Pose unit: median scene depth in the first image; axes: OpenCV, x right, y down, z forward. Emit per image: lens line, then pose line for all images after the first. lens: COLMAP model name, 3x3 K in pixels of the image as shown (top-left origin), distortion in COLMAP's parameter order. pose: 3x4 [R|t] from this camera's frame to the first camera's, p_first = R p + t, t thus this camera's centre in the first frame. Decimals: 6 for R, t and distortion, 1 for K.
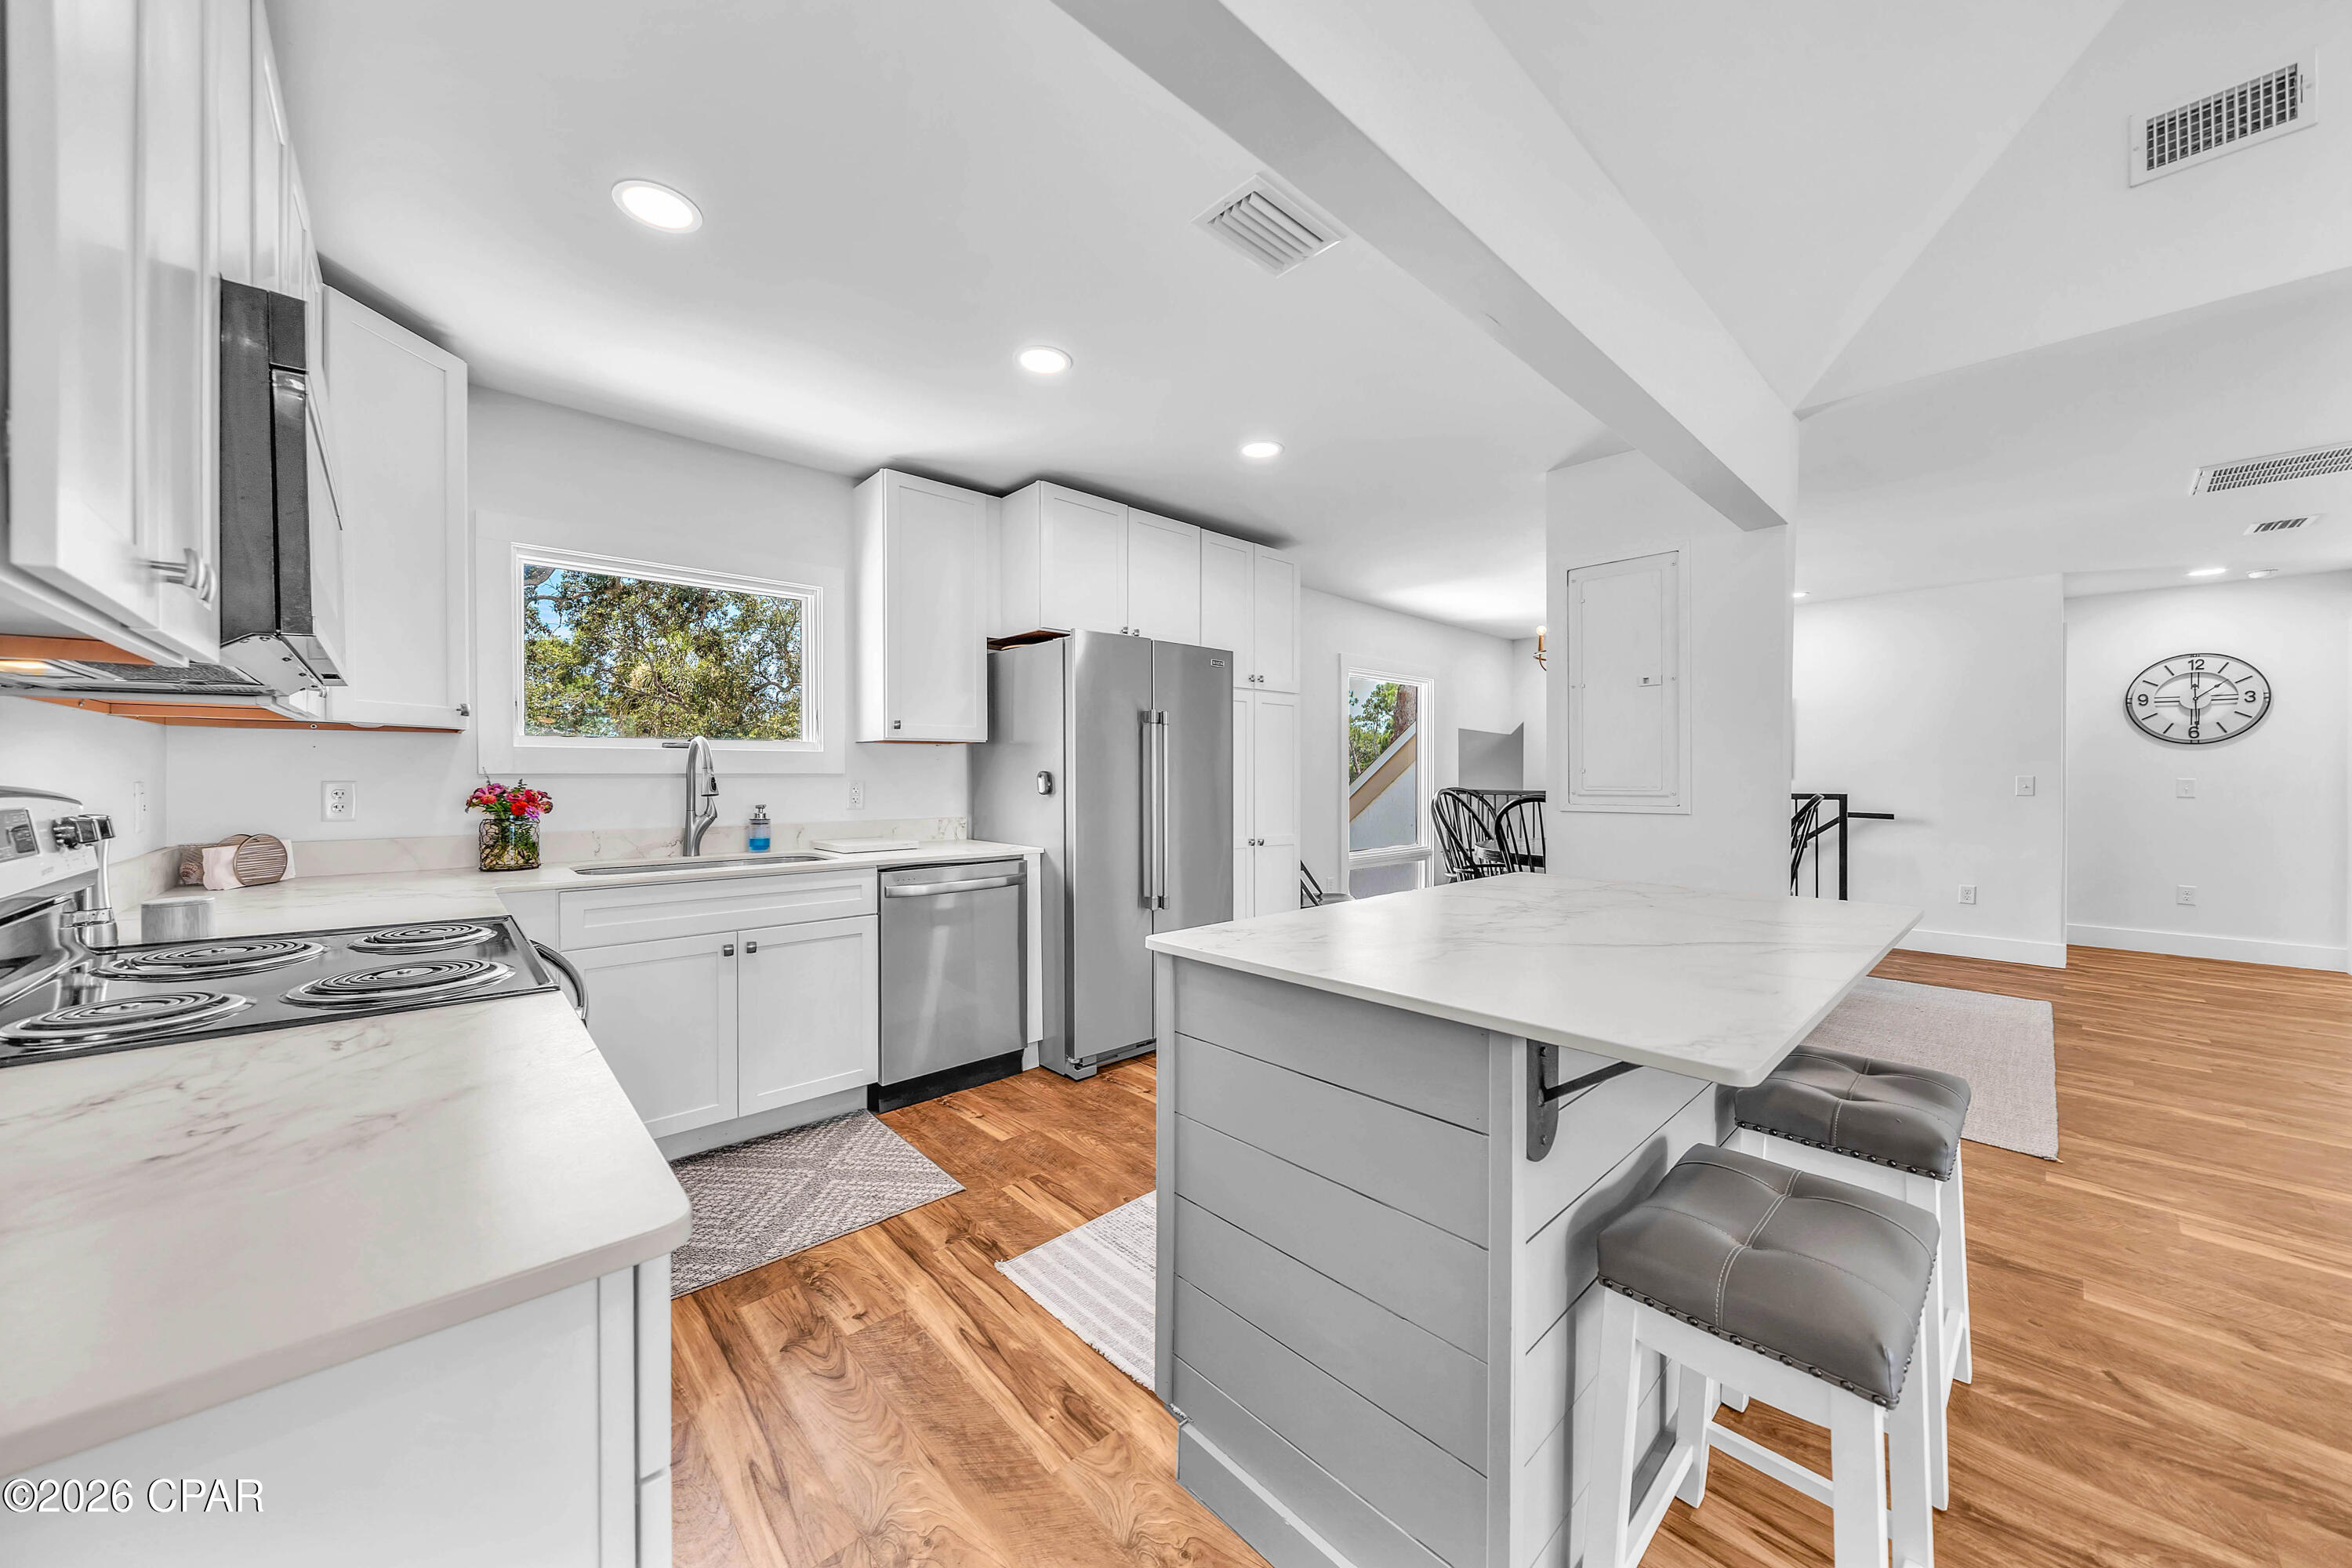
lens RADIAL K [[821.2, 0, 1158.9], [0, 821.2, 781.2], [0, 0, 1]] dist [-0.002963, 0.000062]
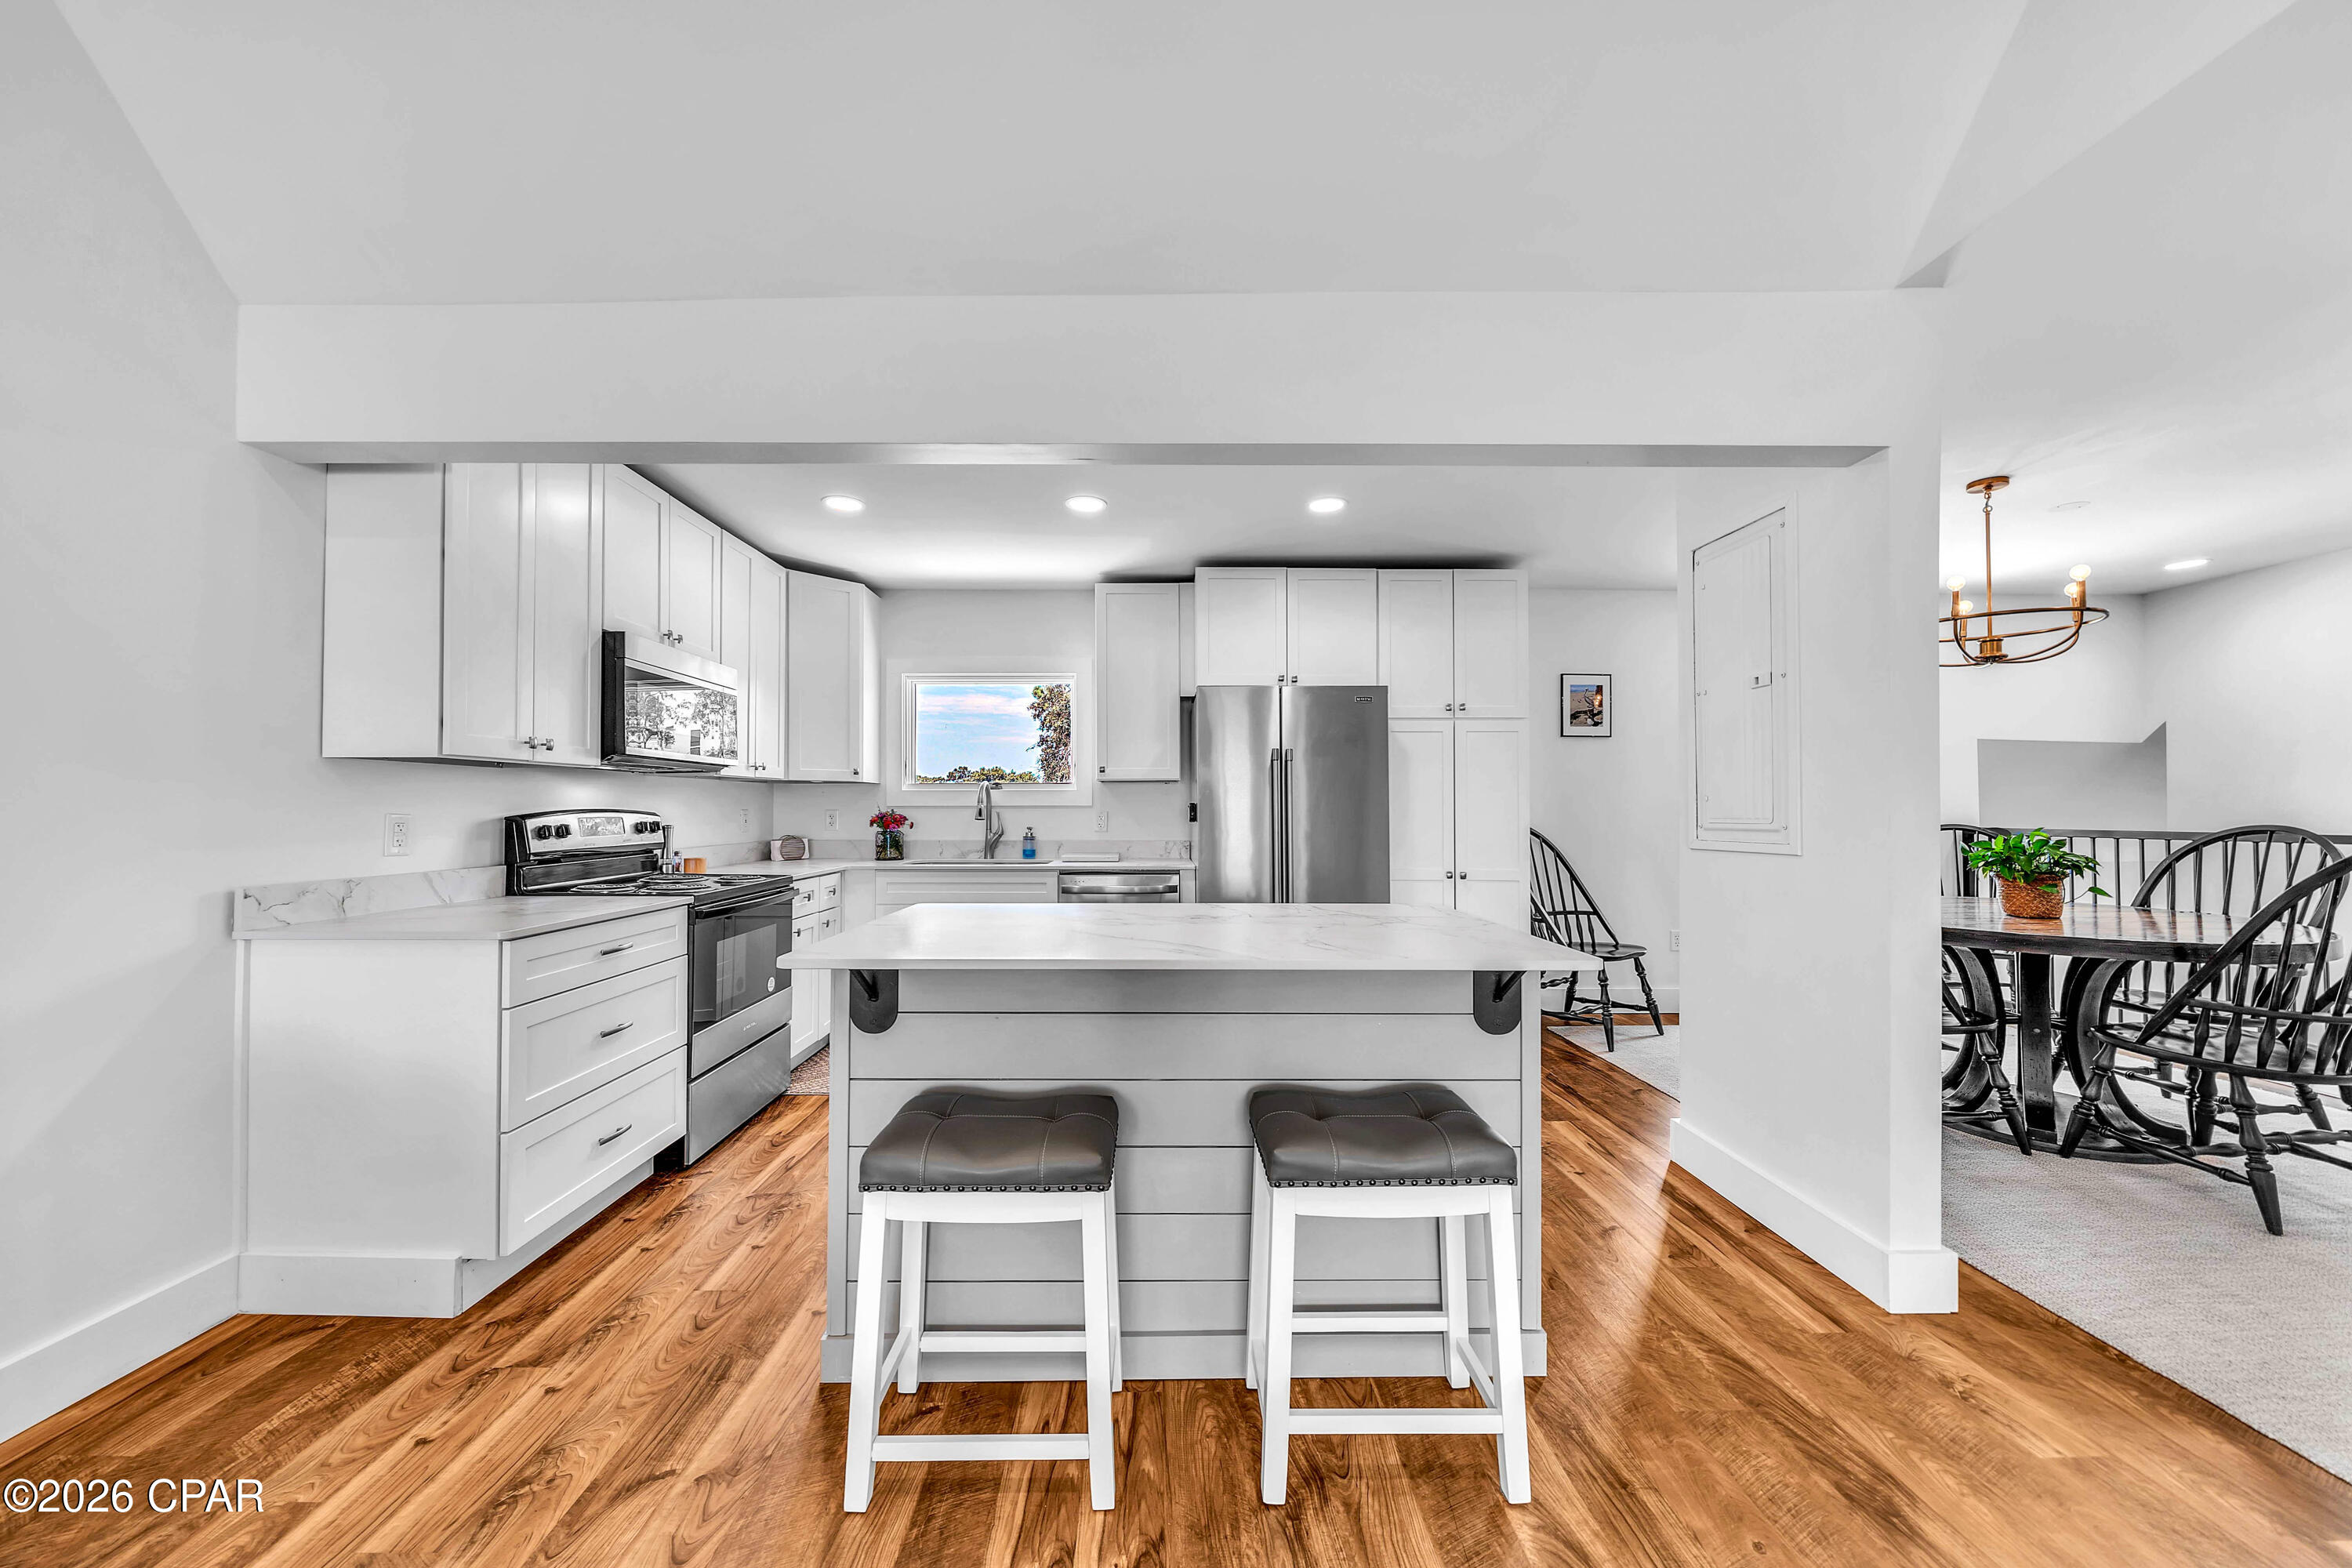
lens RADIAL K [[821.2, 0, 1158.9], [0, 821.2, 781.2], [0, 0, 1]] dist [-0.002963, 0.000062]
pose [[0.743191, -0.025102, -0.668609, 0.740302], [-0.004168, 0.999103, -0.042143, 0.008390], [0.669067, 0.034107, 0.742419, 0.056235]]
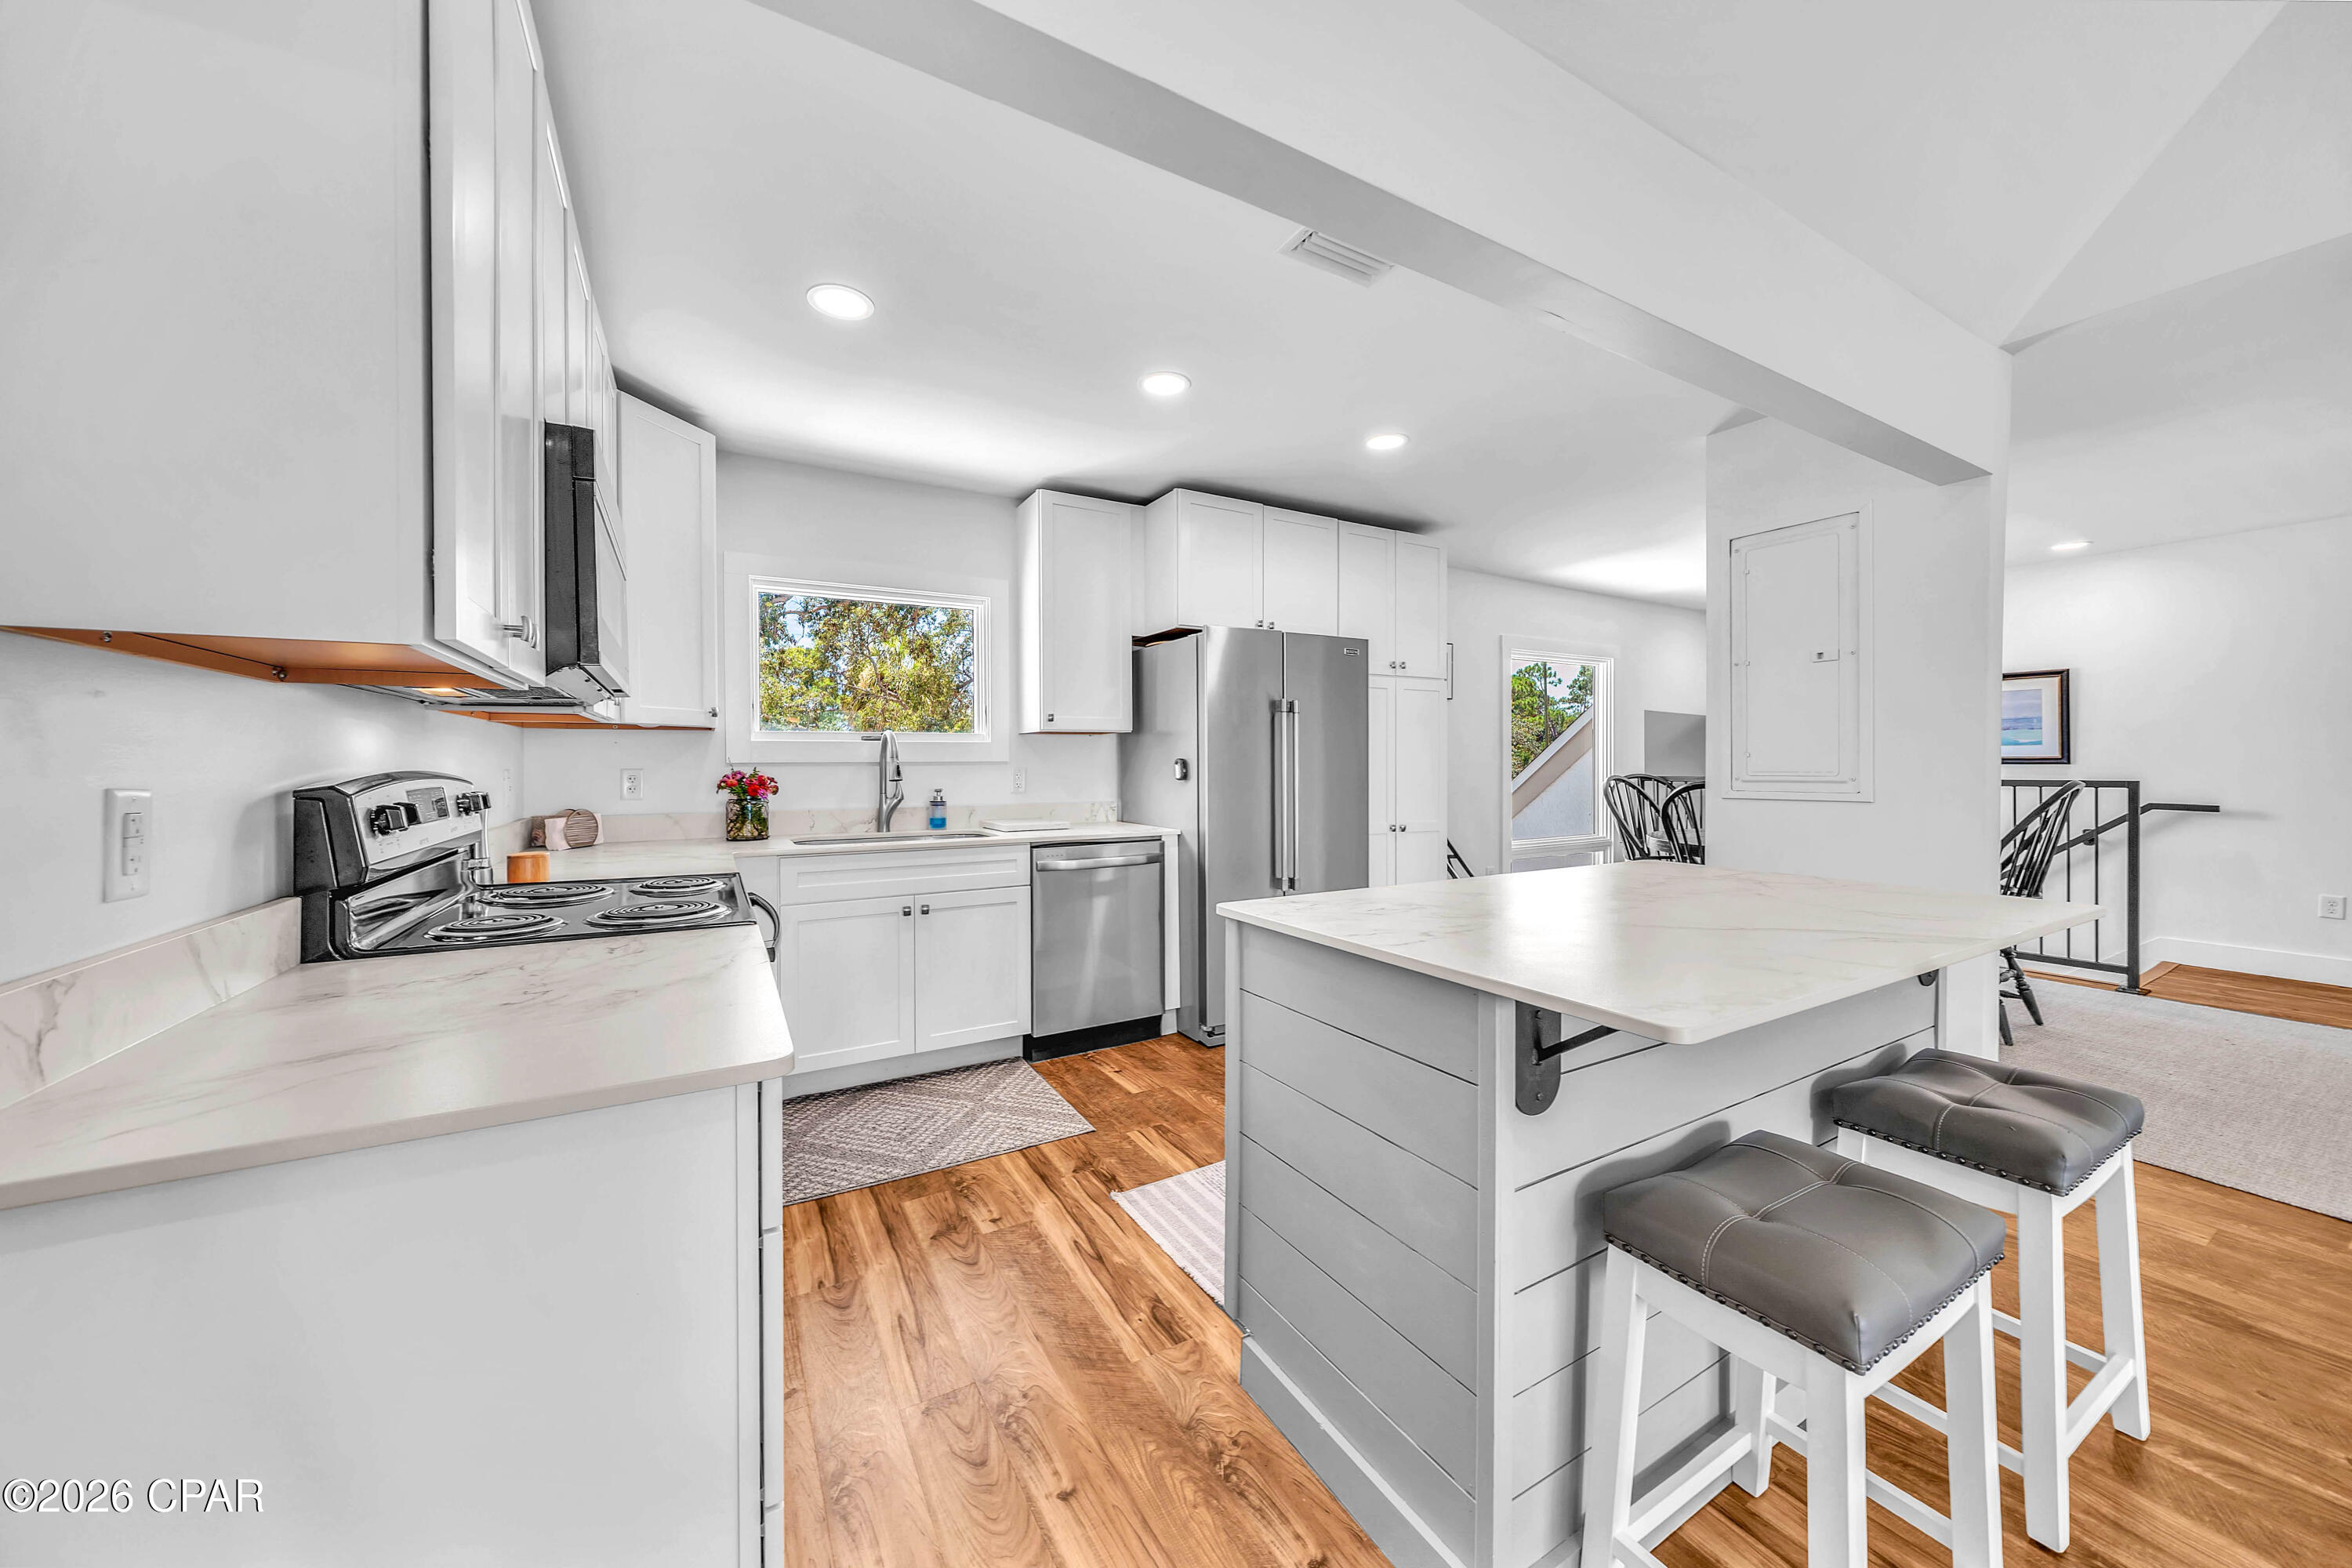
lens RADIAL K [[817.0, 0, 1156.1], [0, 817.0, 770.0], [0, 0, 1]] dist [-0.000621, 0.000130]
pose [[0.973983, -0.002512, -0.226607, 0.082142], [0.002708, 0.999996, 0.000554, 0.002515], [0.226605, -0.001153, 0.973986, -0.058577]]
